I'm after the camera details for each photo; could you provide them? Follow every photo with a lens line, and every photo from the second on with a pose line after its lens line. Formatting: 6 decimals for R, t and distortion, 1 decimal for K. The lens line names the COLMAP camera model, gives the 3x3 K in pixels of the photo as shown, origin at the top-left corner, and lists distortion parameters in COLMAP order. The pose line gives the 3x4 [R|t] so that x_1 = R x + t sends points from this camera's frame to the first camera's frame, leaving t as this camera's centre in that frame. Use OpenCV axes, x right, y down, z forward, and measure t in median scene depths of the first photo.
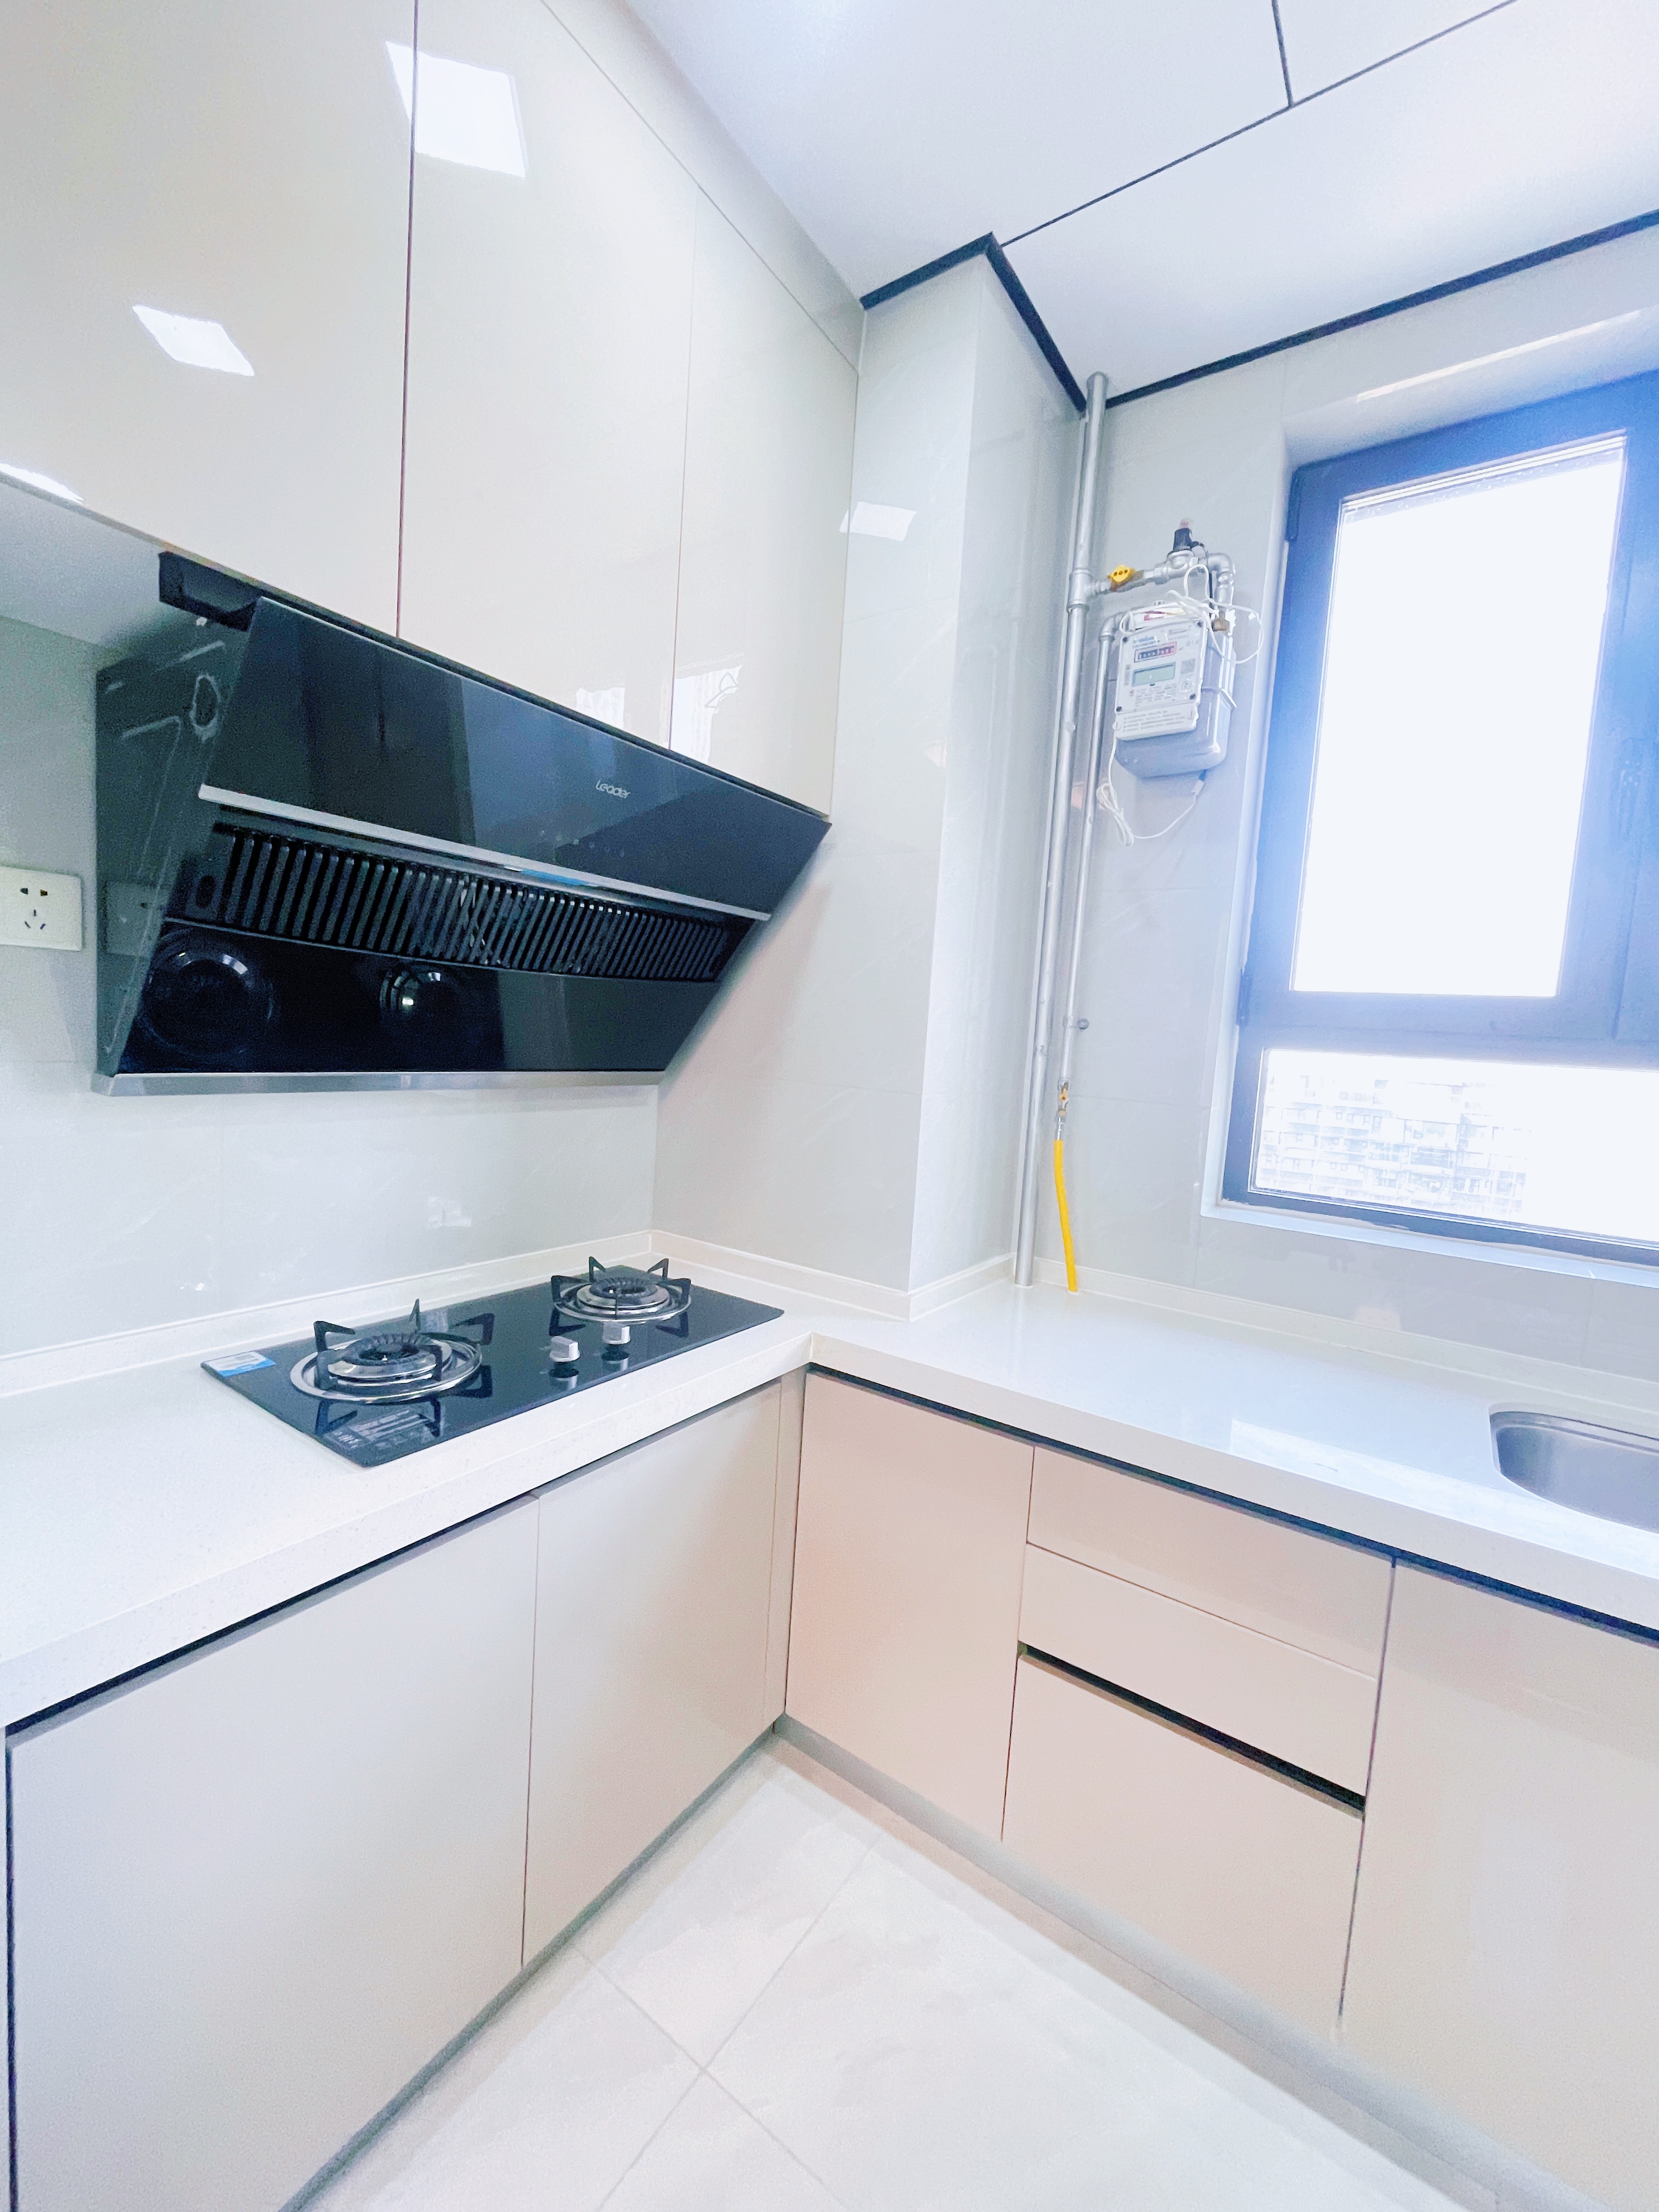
lens RADIAL K [[893.3, 0, 834.9], [0, 893.3, 1104.8], [0, 0, 1]] dist [-0.001504, 0.000312]
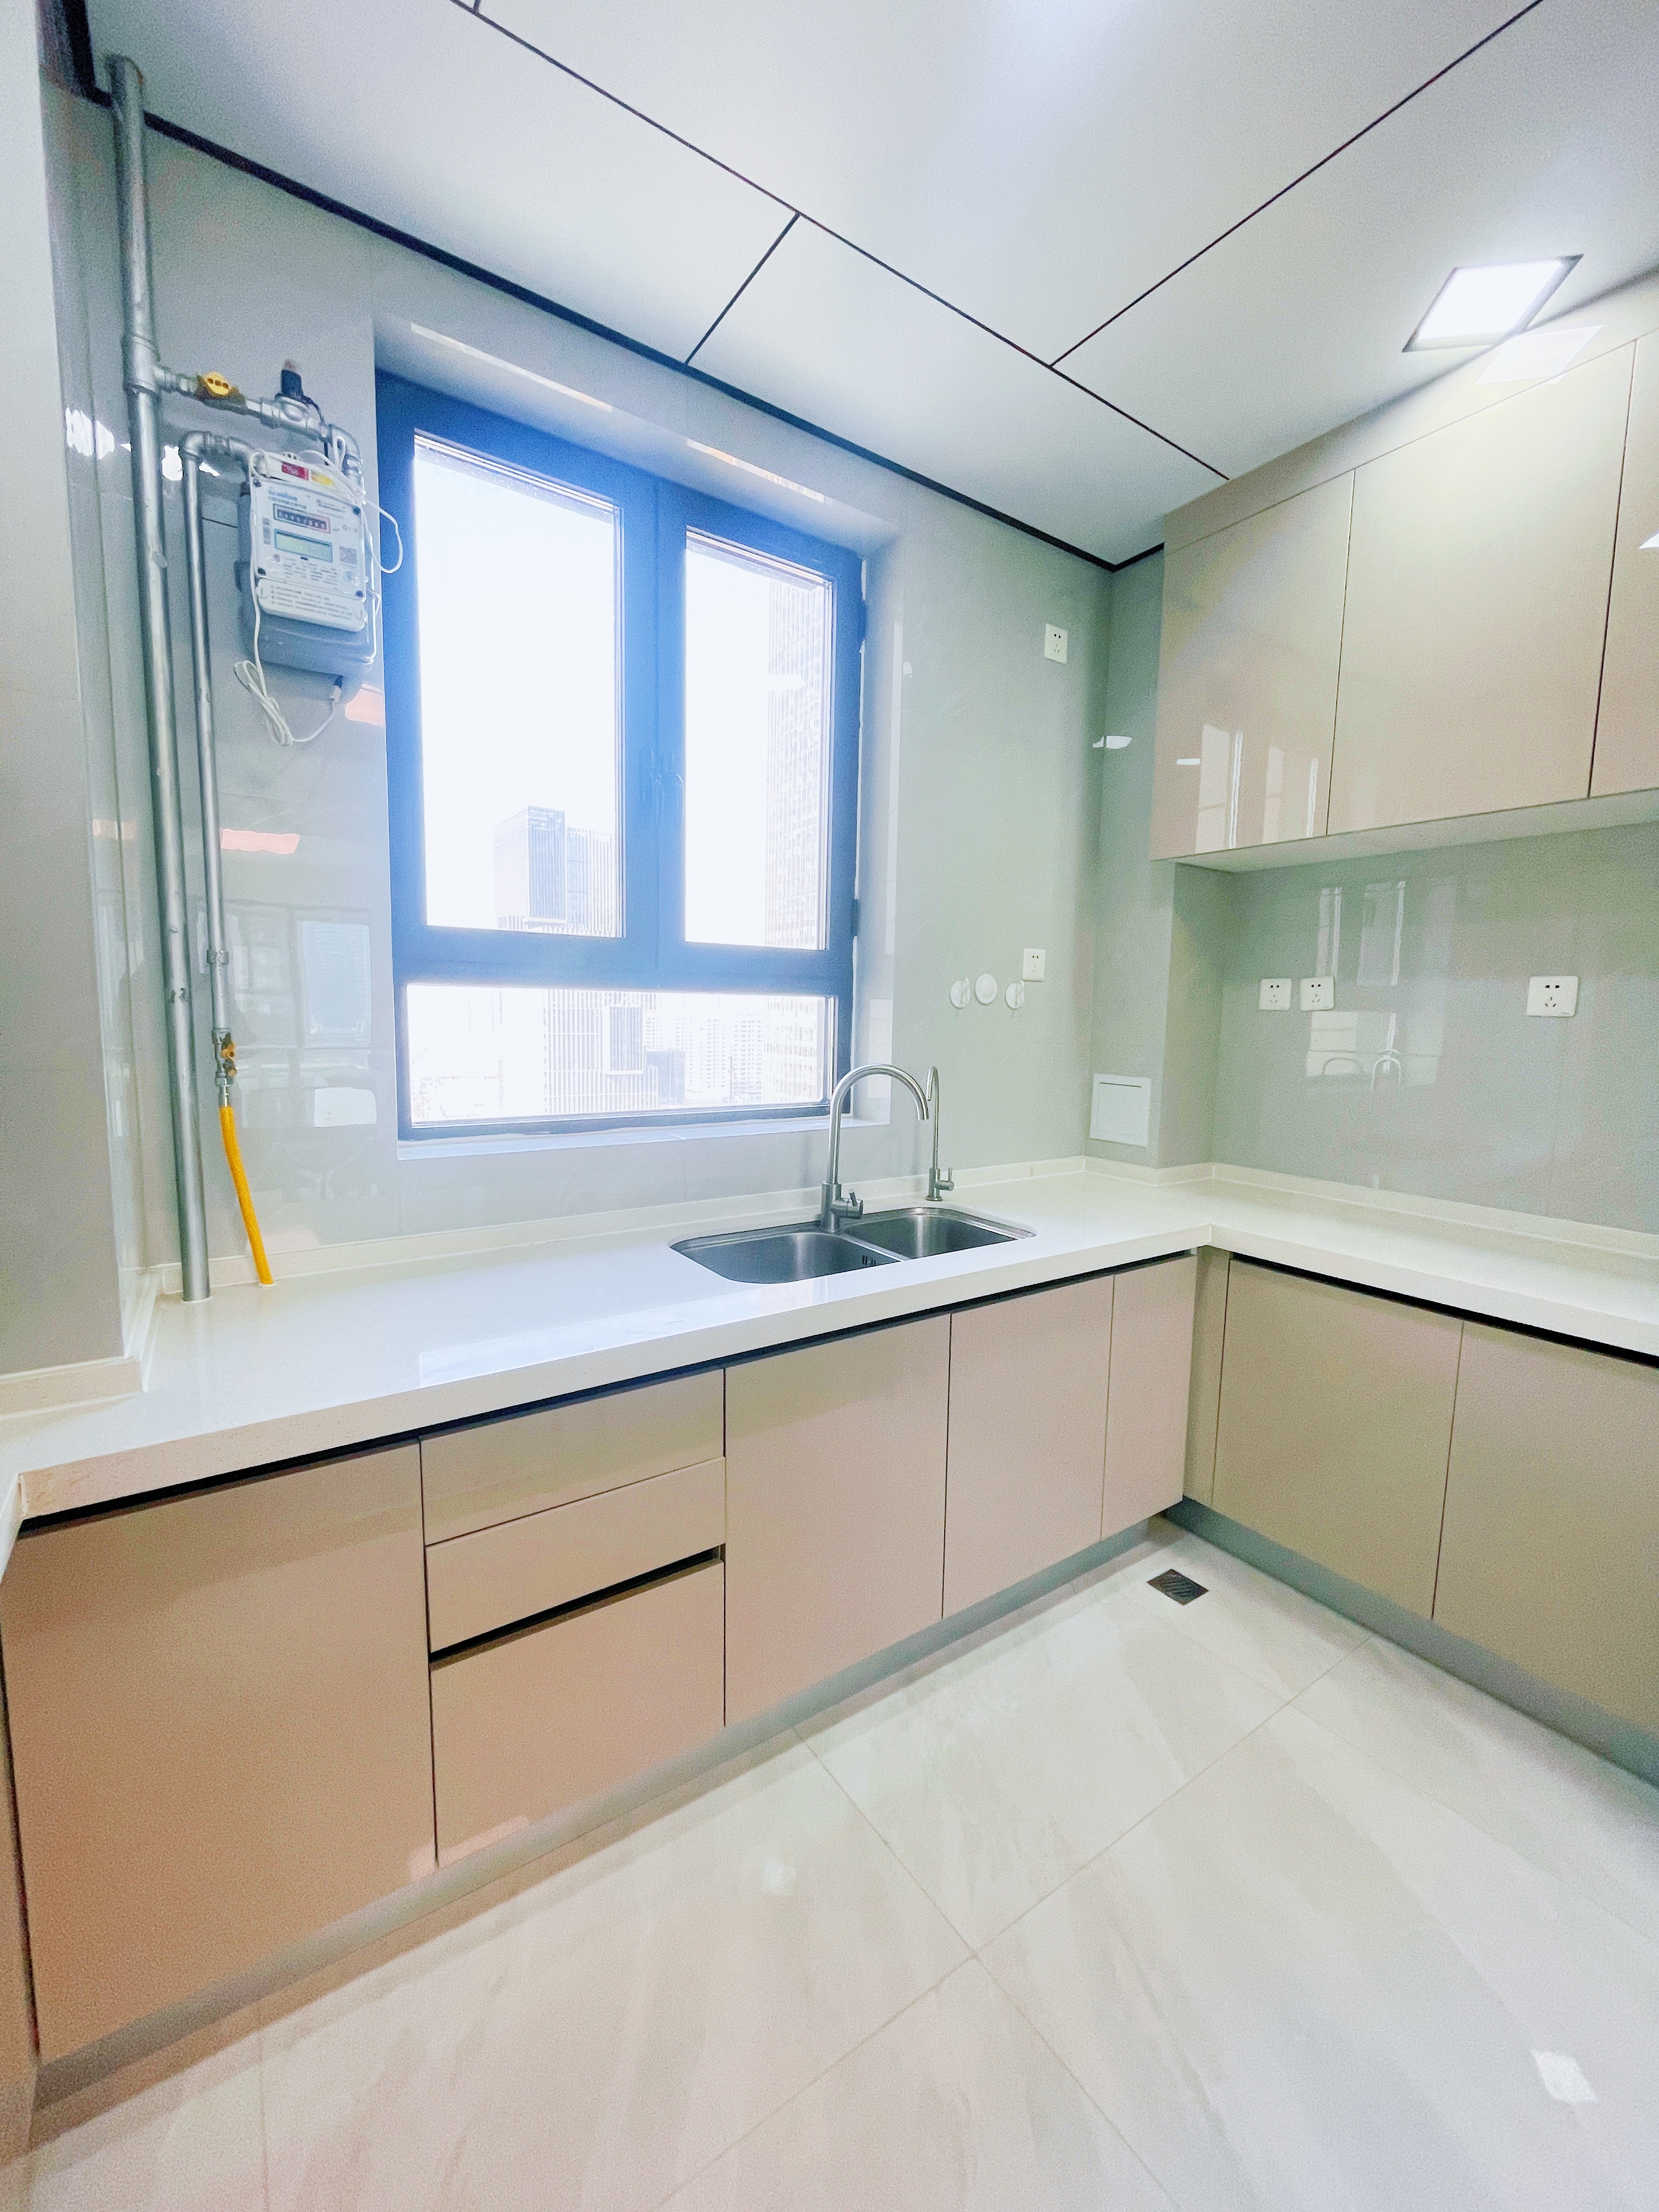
lens RADIAL K [[893.3, 0, 834.9], [0, 893.3, 1104.8], [0, 0, 1]] dist [-0.001504, 0.000312]
pose [[0.355639, -0.158846, 0.921026, -0.317430], [0.078209, 0.987053, 0.140035, -0.034940], [-0.931345, 0.022231, 0.363458, 0.222929]]
